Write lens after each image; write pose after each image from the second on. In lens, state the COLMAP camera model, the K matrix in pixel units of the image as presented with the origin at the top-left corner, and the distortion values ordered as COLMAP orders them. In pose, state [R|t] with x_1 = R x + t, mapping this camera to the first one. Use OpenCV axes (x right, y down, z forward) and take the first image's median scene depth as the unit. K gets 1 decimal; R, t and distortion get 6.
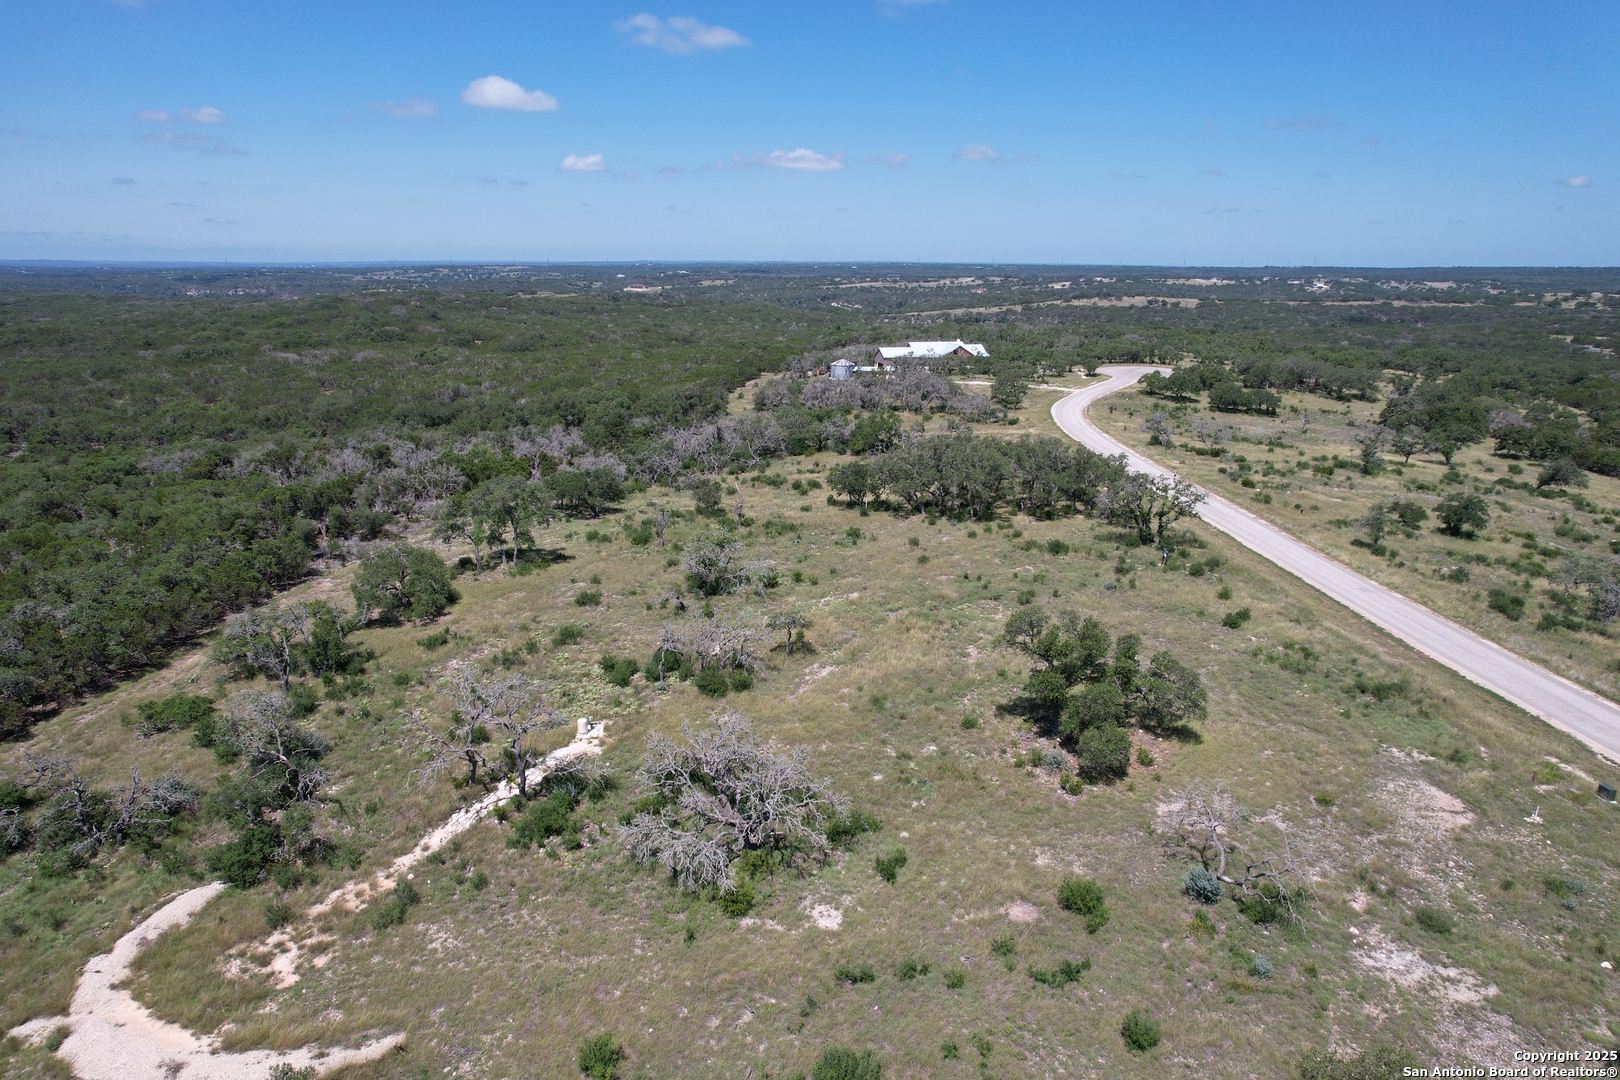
lens RADIAL K [[1041.3, 0, 810.0], [0, 1041.3, 540.0], [0, 0, 1]] dist [-0.083770, 0.079280]
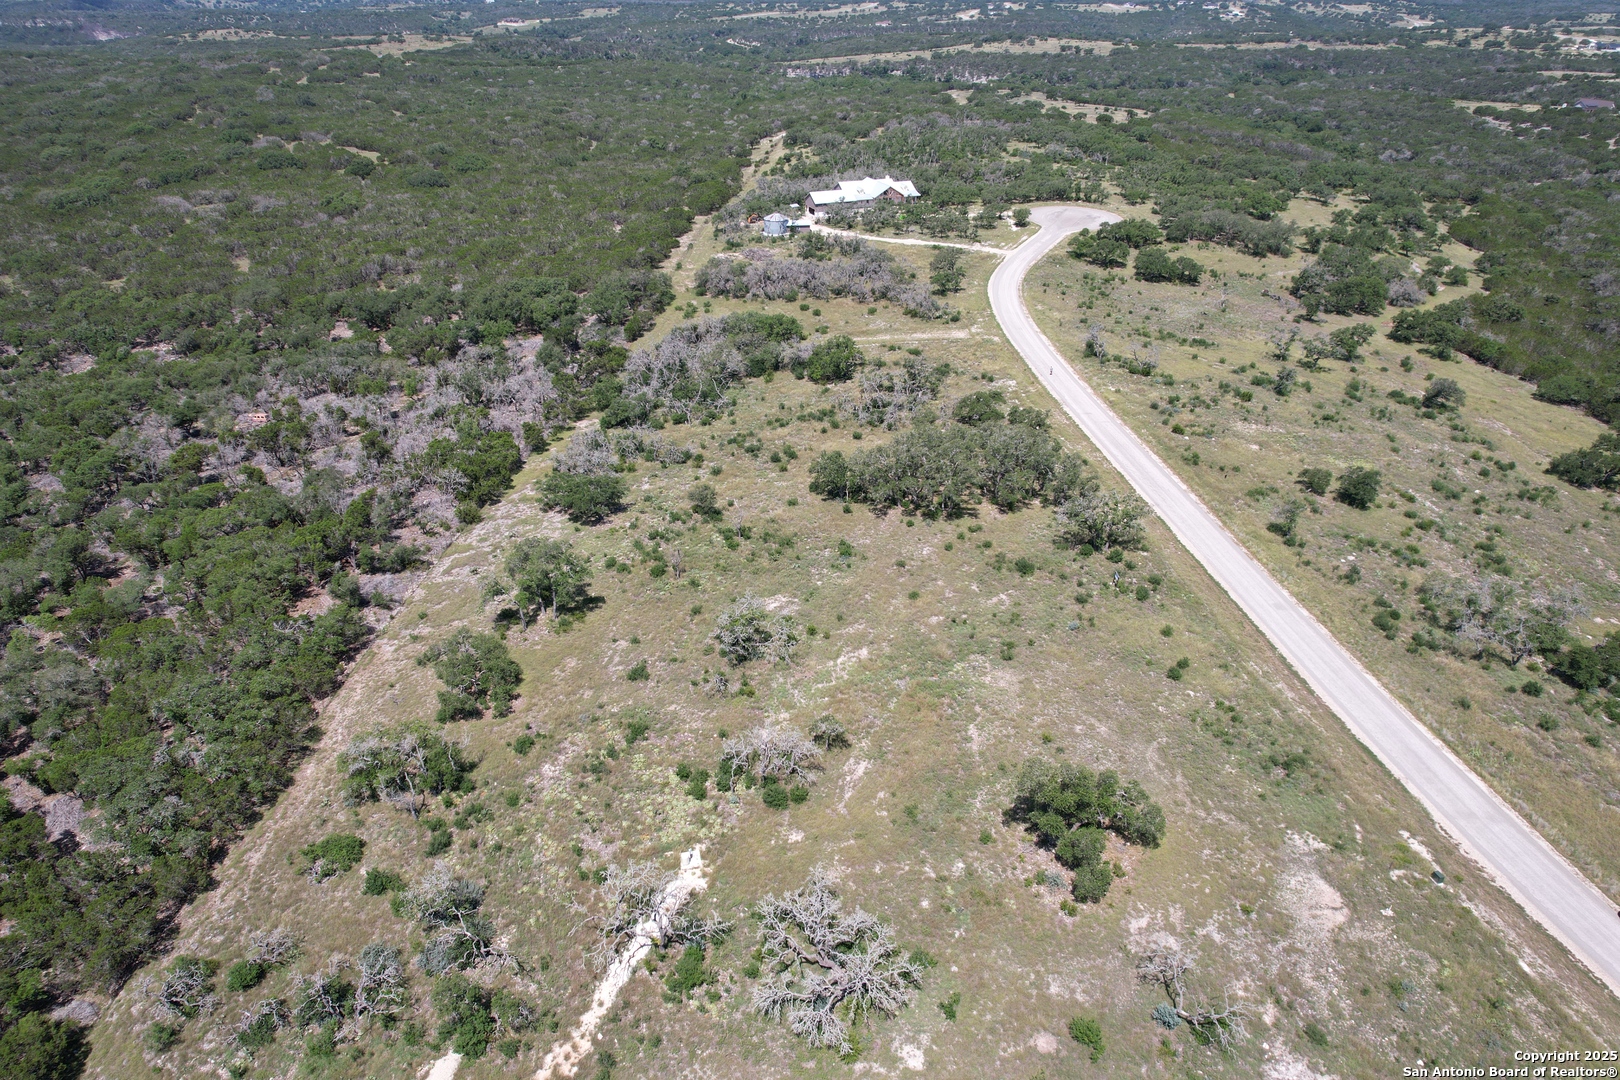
lens RADIAL K [[1041.3, 0, 810.0], [0, 1041.3, 540.0], [0, 0, 1]] dist [-0.083770, 0.079280]
pose [[0.994939, -0.044496, 0.090090, -0.146108], [0.020395, 0.967370, 0.252545, -0.455177], [-0.098388, -0.249429, 0.963382, -0.118867]]
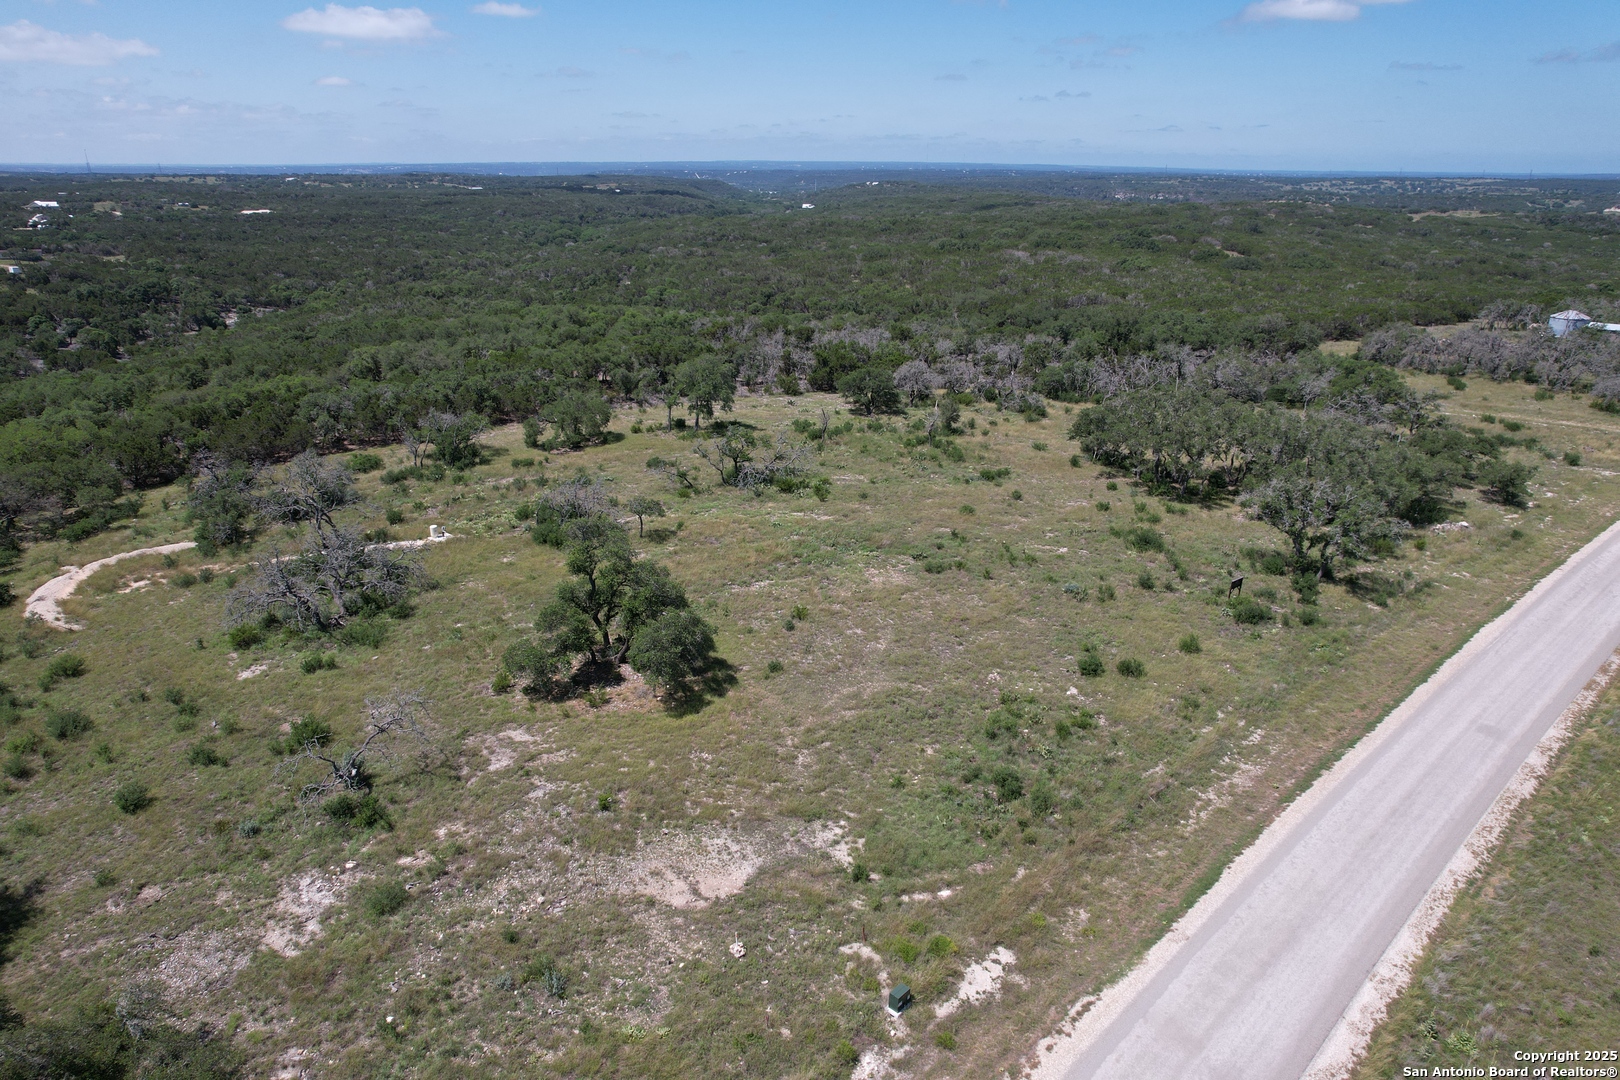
lens RADIAL K [[1041.3, 0, 810.0], [0, 1041.3, 540.0], [0, 0, 1]] dist [-0.083770, 0.079280]
pose [[0.657810, 0.257650, -0.707744, 0.895177], [-0.199223, 0.965723, 0.166399, -0.103410], [0.726358, 0.031540, 0.686593, 0.398603]]
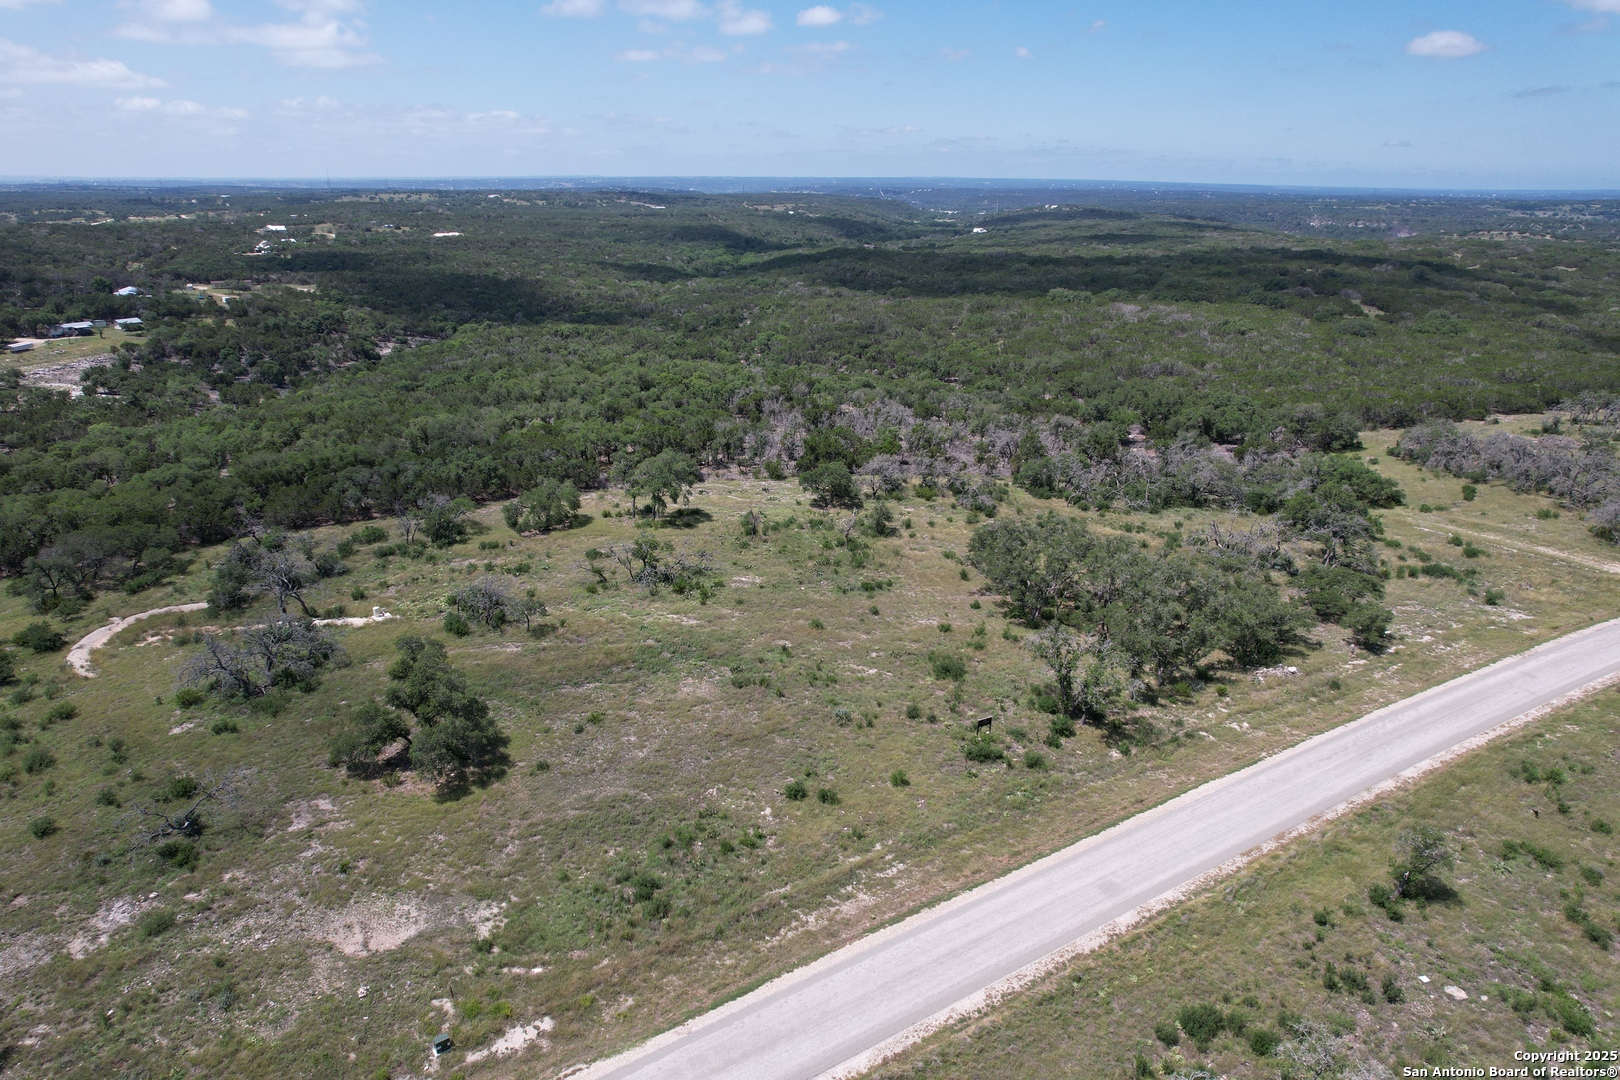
lens RADIAL K [[1041.3, 0, 810.0], [0, 1041.3, 540.0], [0, 0, 1]] dist [-0.083770, 0.079280]
pose [[0.517205, 0.285719, -0.806761, 1.234470], [-0.232170, 0.954123, 0.189066, -0.341536], [0.823769, 0.089520, 0.559813, 0.571715]]
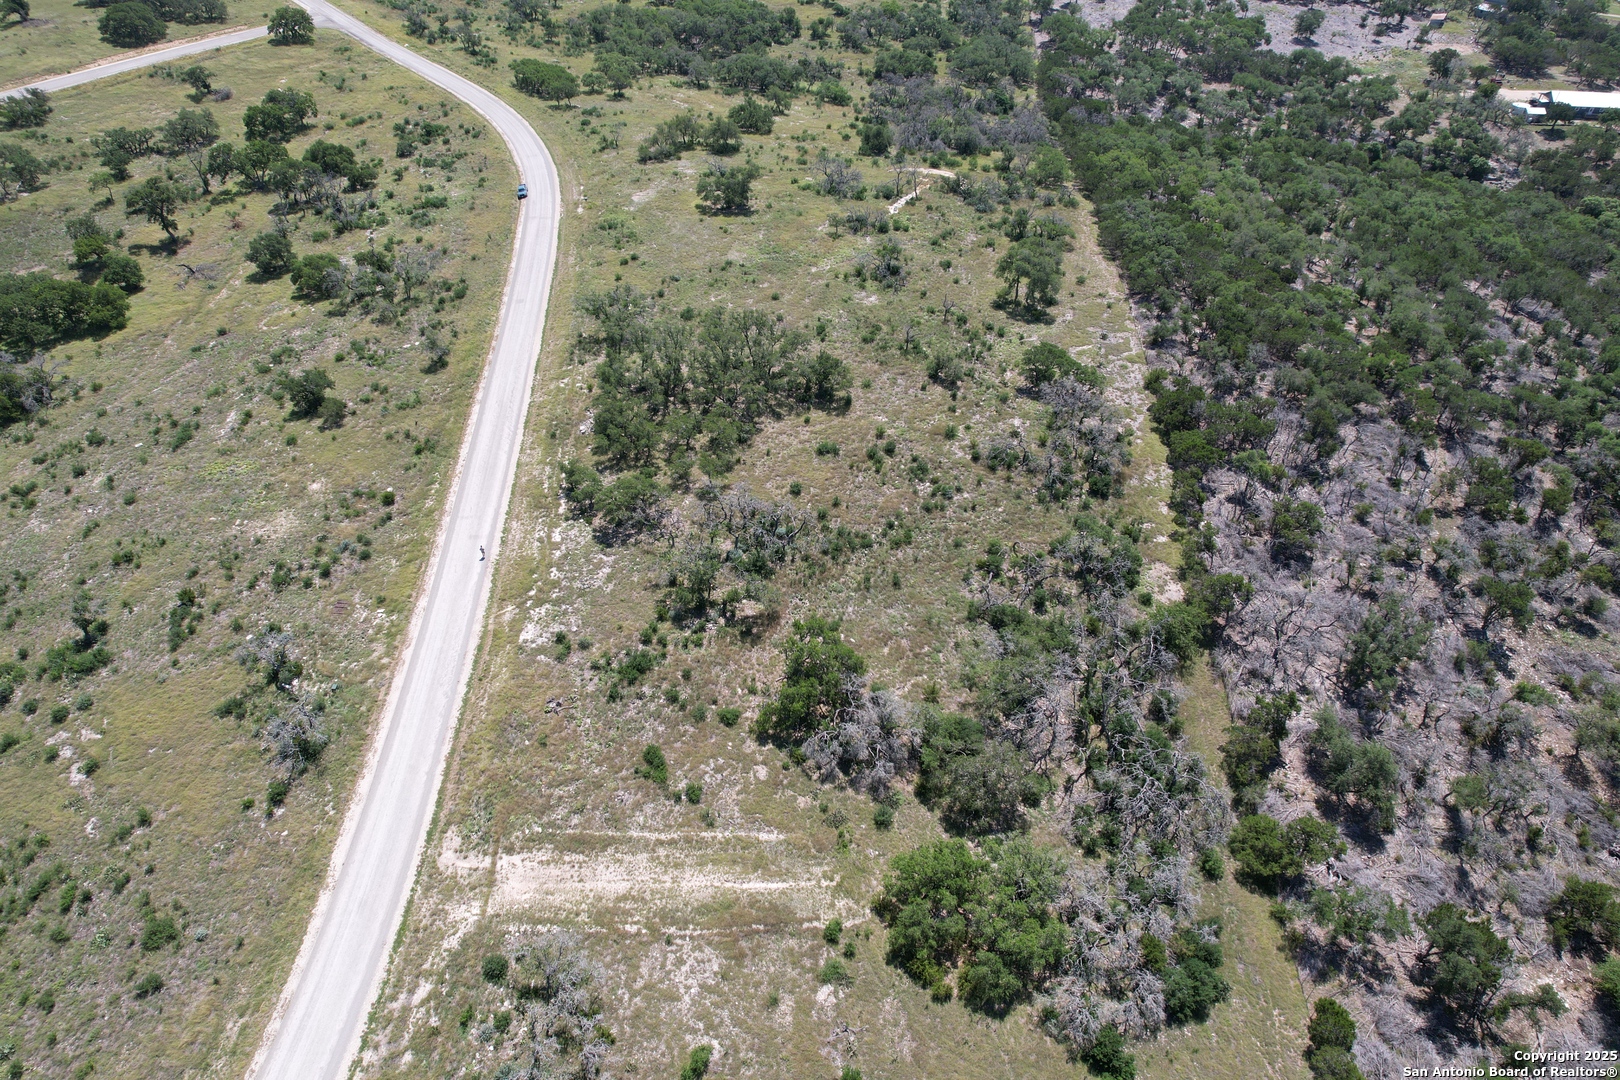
lens RADIAL K [[1041.3, 0, 810.0], [0, 1041.3, 540.0], [0, 0, 1]] dist [-0.083770, 0.079280]
pose [[-0.995904, 0.052453, -0.073647, 0.271630], [-0.029469, 0.581748, 0.812835, -1.515304], [0.085479, 0.811676, -0.577819, 3.138163]]
